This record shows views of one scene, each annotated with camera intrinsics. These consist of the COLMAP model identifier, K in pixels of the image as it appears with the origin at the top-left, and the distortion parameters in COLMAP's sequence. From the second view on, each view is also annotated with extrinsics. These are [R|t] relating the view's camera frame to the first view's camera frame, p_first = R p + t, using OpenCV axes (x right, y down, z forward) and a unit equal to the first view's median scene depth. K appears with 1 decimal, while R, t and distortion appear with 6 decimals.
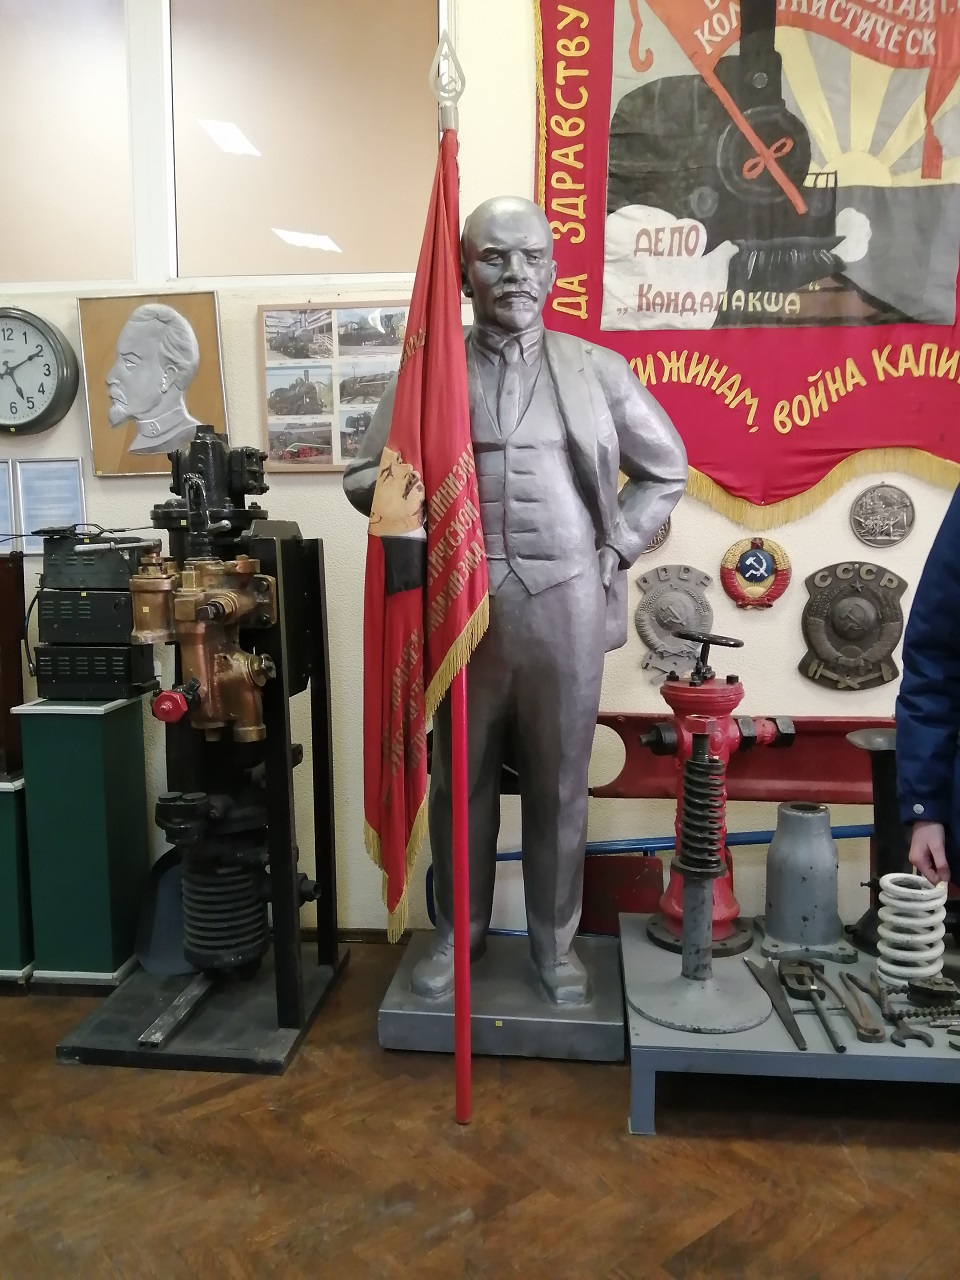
lens RADIAL K [[956.6, 0, 480.0], [0, 956.6, 640.0], [0, 0, 1]] dist [0.099362, -0.210249]
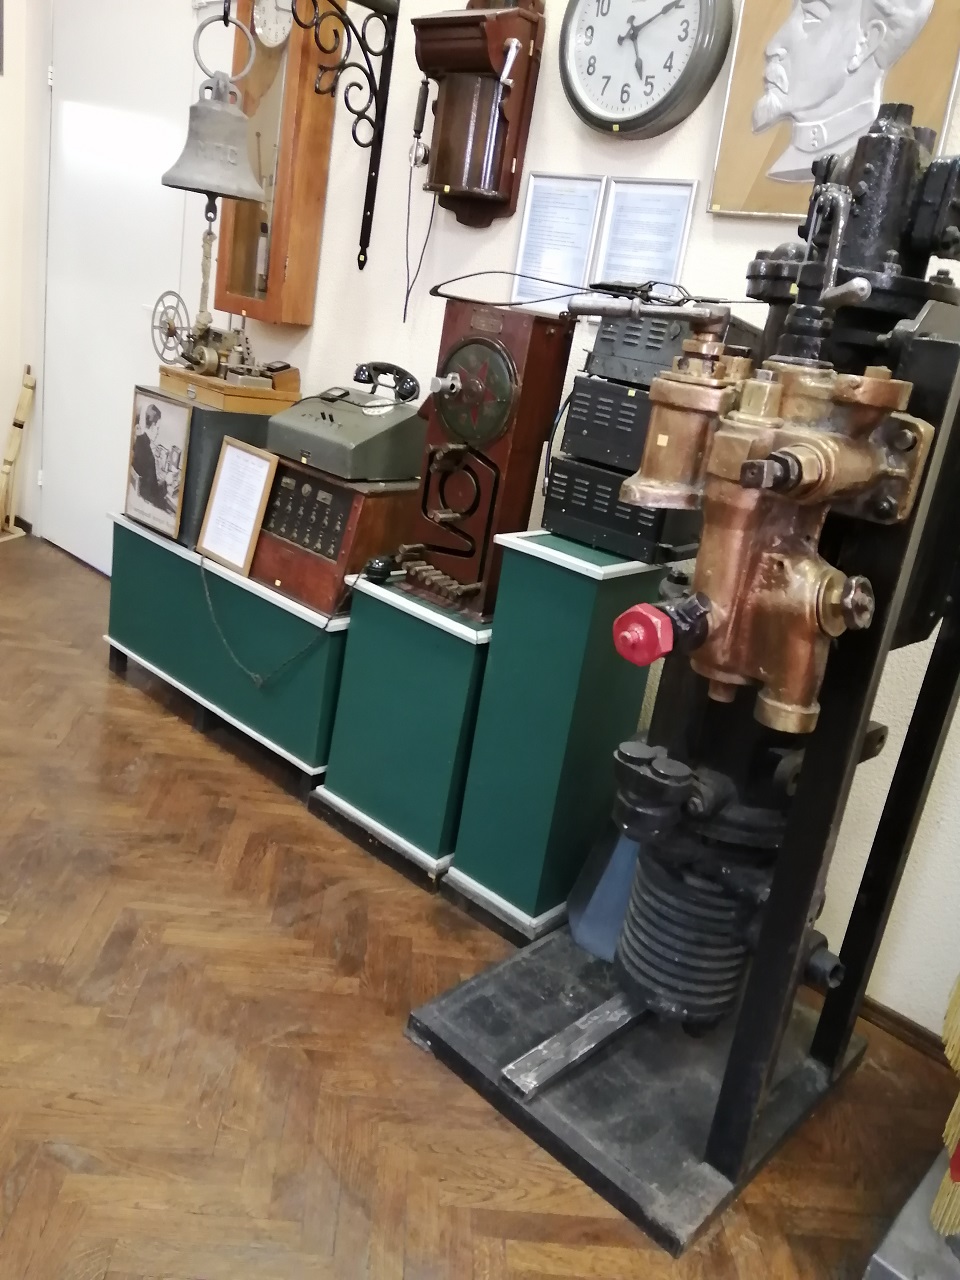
lens RADIAL K [[1000.5, 0, 480.0], [0, 1000.5, 640.0], [0, 0, 1]] dist [0.080030, -0.098996]
pose [[0.788666, 0.316903, -0.526857, -0.086203], [-0.221271, 0.945807, 0.237673, -0.032266], [0.573624, -0.070867, 0.816047, 0.422005]]
